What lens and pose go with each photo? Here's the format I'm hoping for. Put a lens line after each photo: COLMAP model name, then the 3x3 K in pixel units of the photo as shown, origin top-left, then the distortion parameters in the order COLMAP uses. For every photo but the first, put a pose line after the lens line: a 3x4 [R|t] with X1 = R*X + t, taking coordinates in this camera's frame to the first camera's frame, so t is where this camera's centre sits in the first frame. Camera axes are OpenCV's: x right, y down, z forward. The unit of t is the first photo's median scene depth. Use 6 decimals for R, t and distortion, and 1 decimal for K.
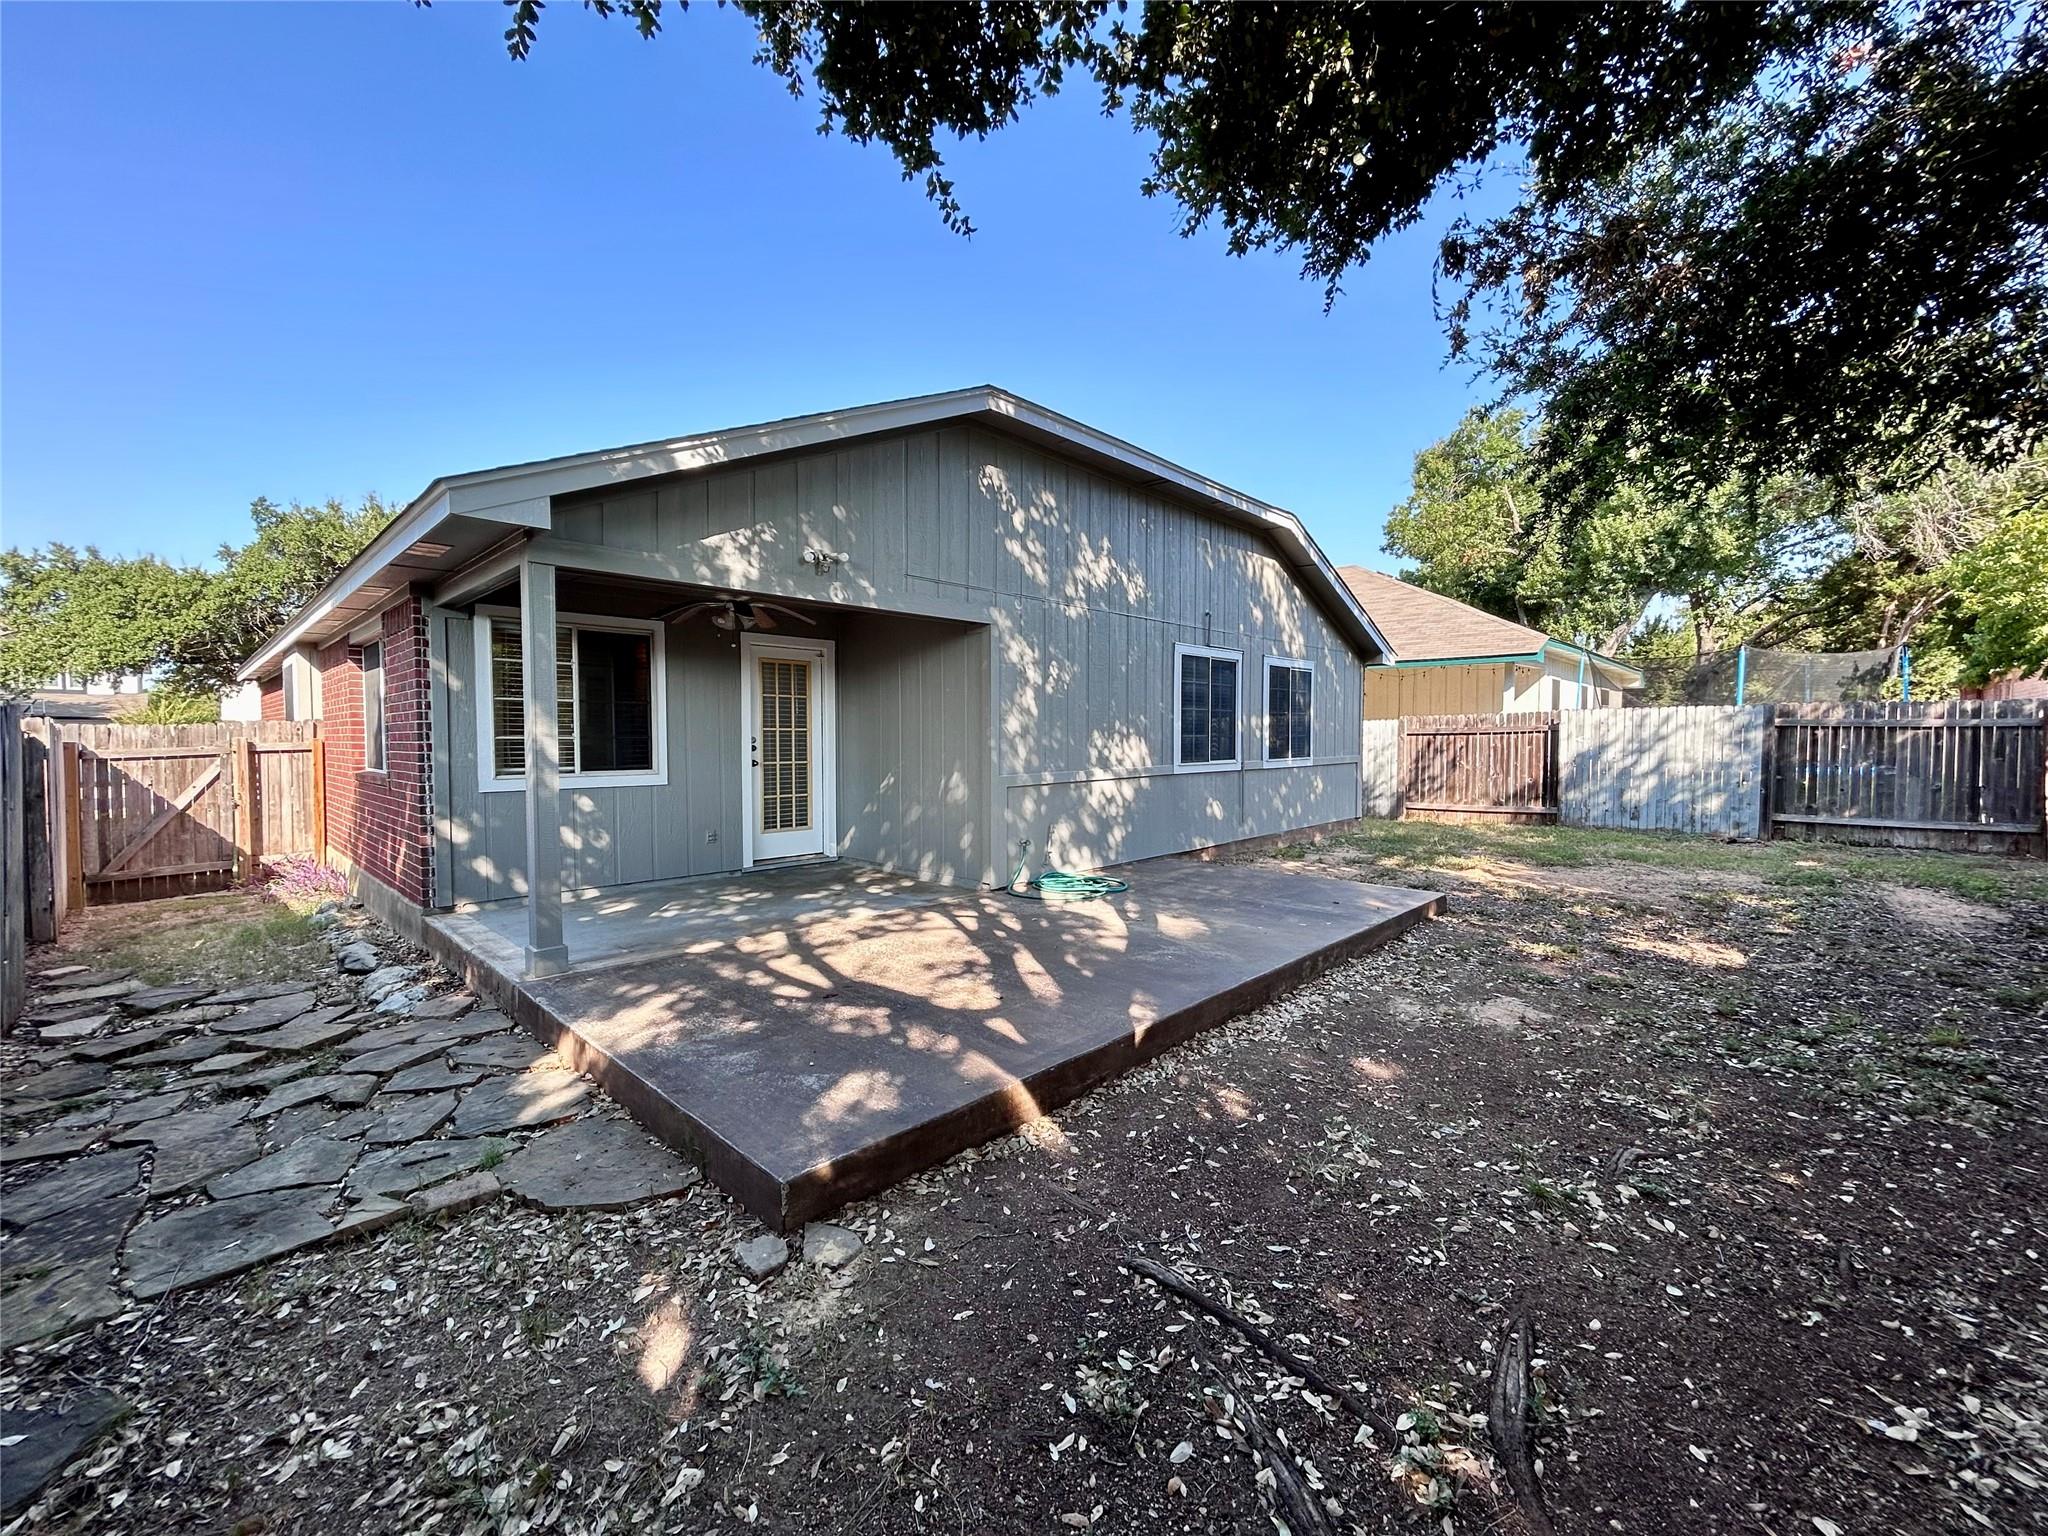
lens RADIAL K [[817.2, 0, 1030.8], [0, 817.2, 754.7], [0, 0, 1]] dist [0.001359, -0.001093]
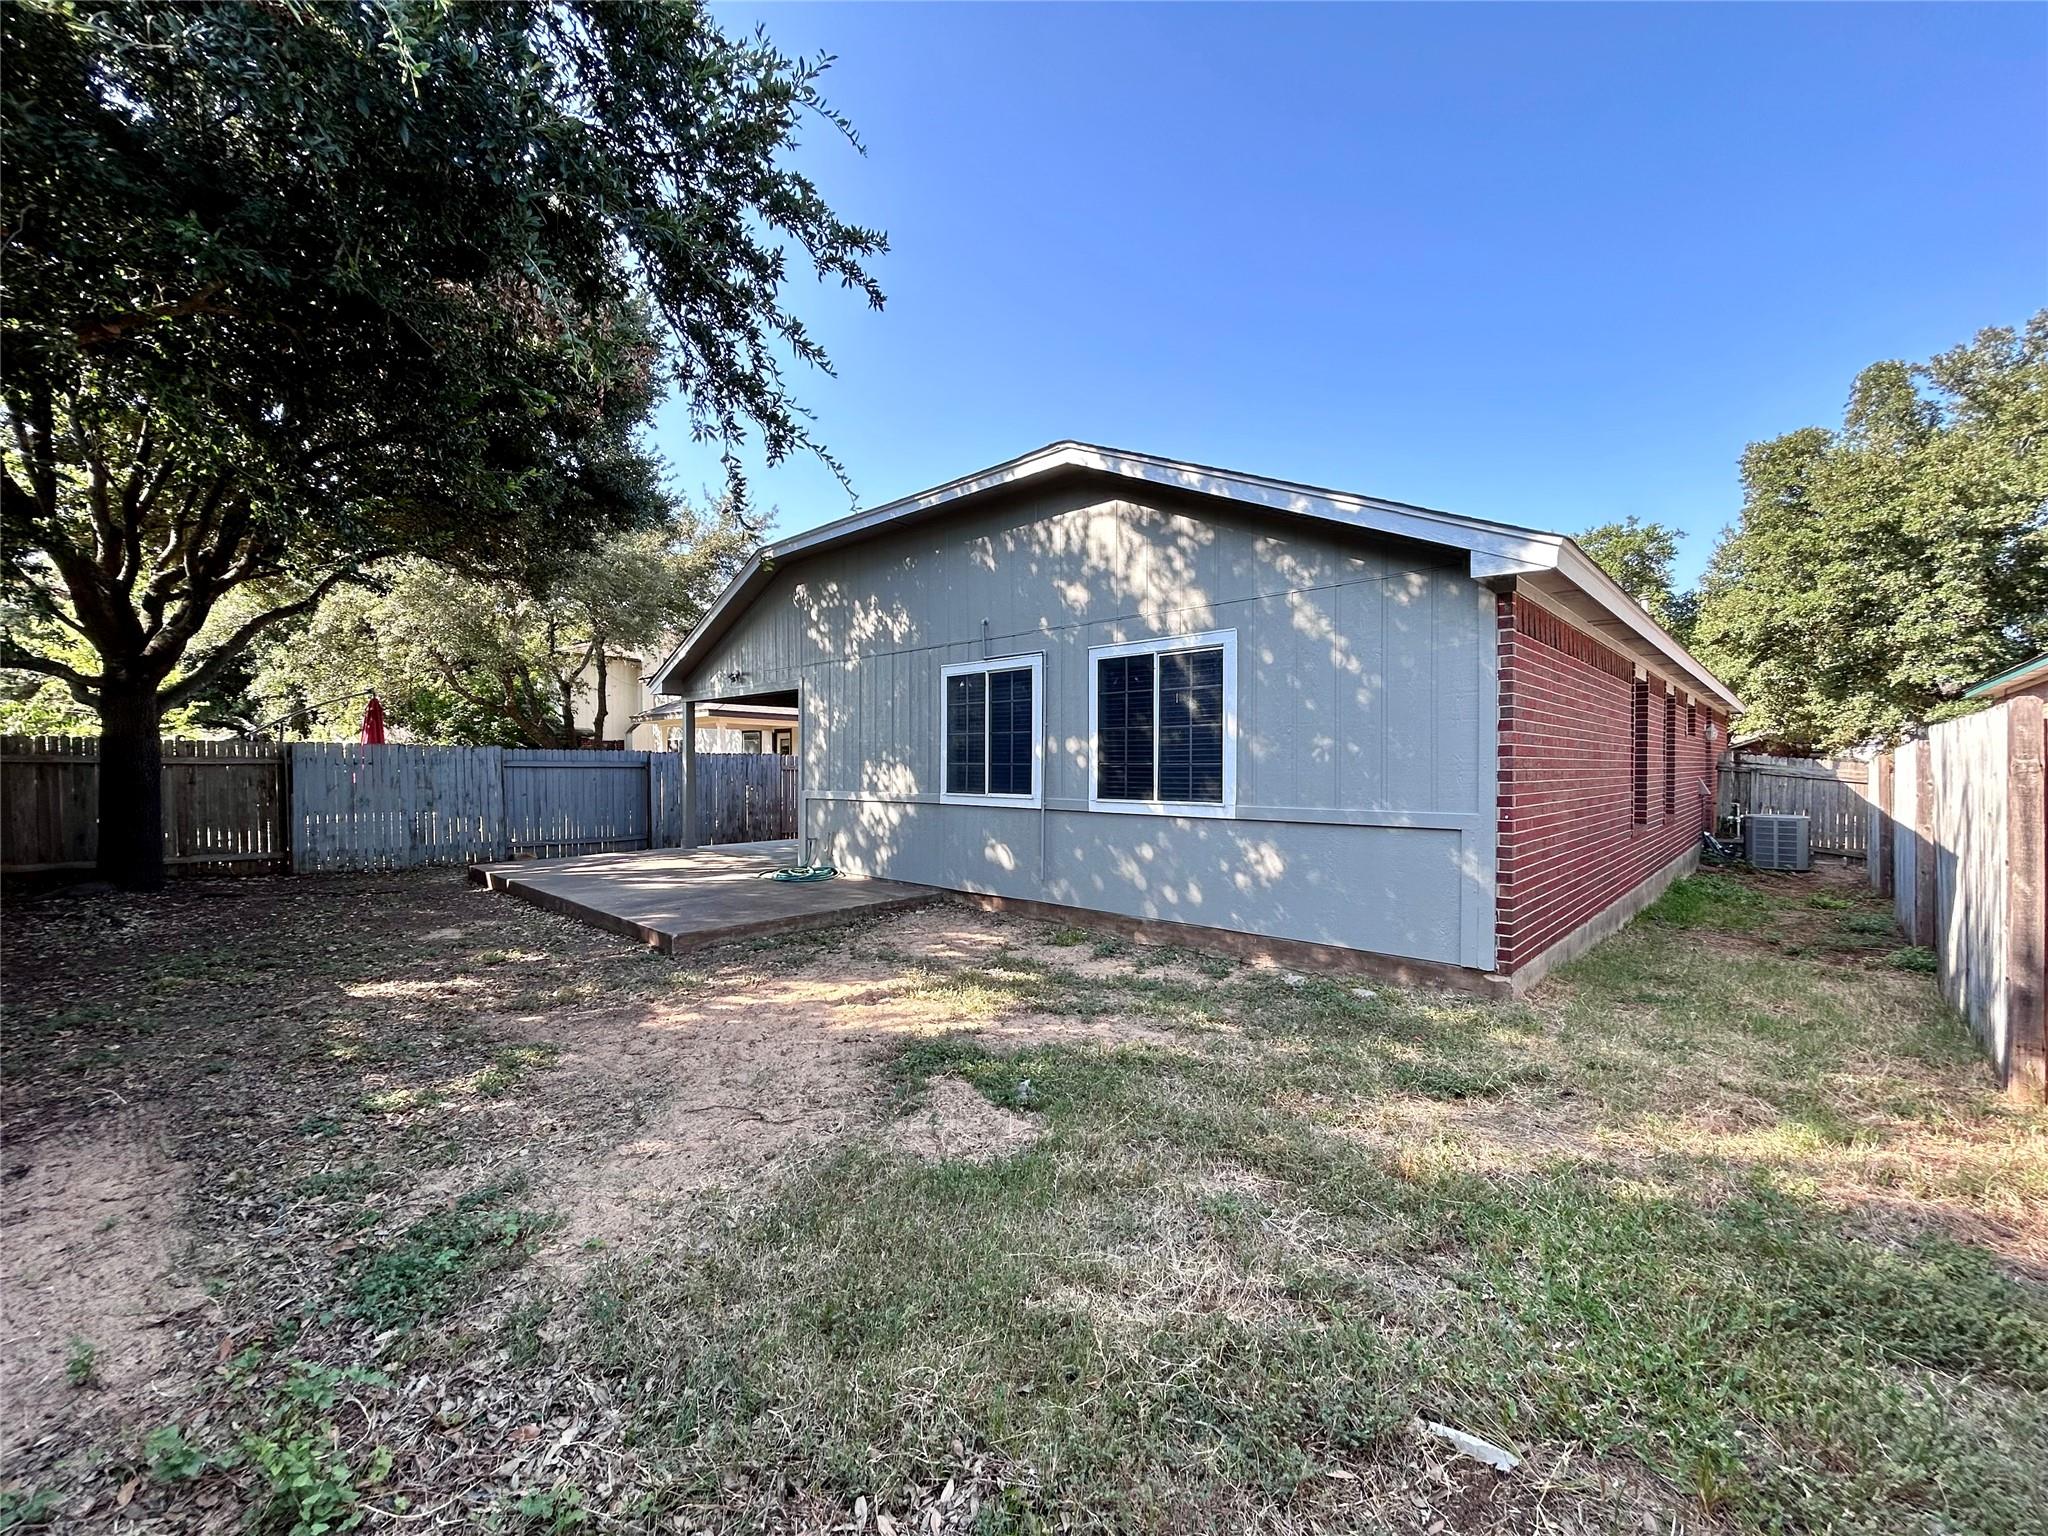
lens RADIAL K [[817.2, 0, 1031.2], [0, 817.2, 774.7], [0, 0, 1]] dist [0.001359, -0.001093]
pose [[0.016119, -0.000546, -0.999870, 1.233366], [-0.034946, 0.999389, -0.001109, -0.015202], [0.999259, 0.034959, 0.016090, 1.189509]]
